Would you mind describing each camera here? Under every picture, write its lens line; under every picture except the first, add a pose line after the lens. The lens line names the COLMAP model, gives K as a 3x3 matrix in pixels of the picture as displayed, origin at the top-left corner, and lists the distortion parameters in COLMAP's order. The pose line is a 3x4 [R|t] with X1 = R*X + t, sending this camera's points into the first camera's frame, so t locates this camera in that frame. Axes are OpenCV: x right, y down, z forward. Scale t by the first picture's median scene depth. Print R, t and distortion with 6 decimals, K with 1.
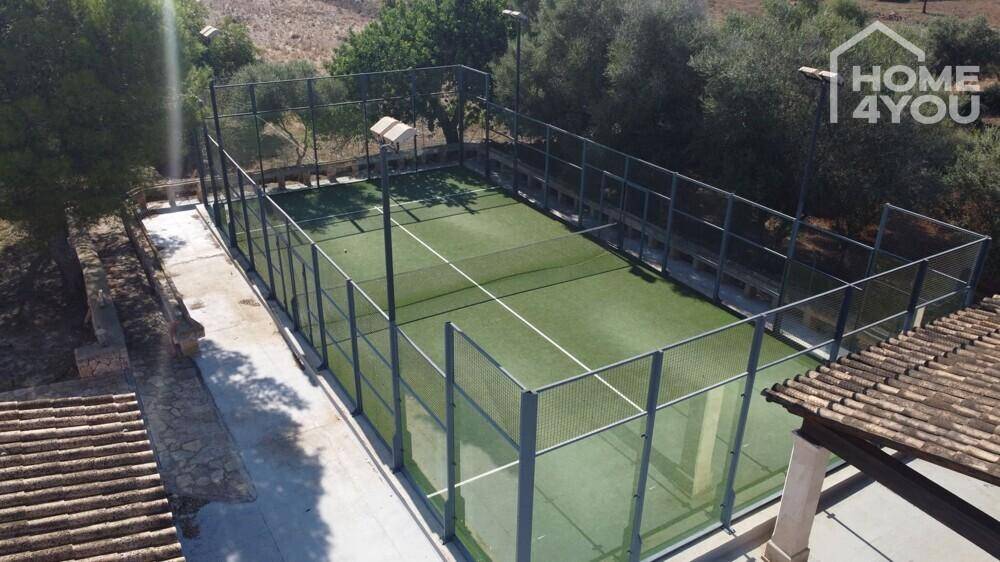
lens RADIAL K [[751.9, 0, 500.0], [0, 751.9, 281.0], [0, 0, 1]] dist [-0.002473, -0.004747]
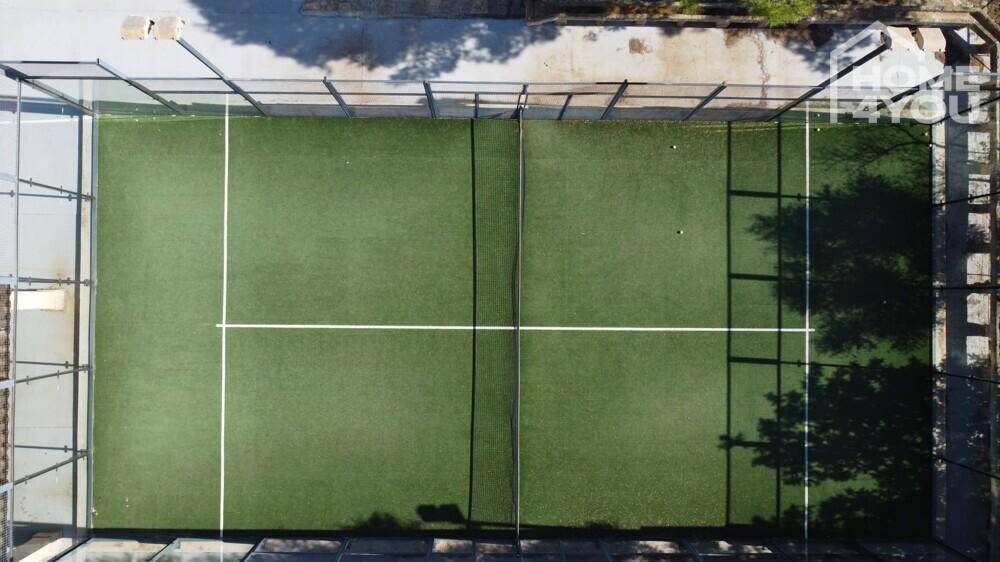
lens RADIAL K [[751.9, 0, 500.0], [0, 751.9, 281.0], [0, 0, 1]] dist [-0.002473, -0.004747]
pose [[-0.529952, 0.847023, -0.041270, -0.027565], [-0.386403, -0.197866, 0.900856, -0.720468], [0.754880, 0.493358, 0.432152, 0.558323]]
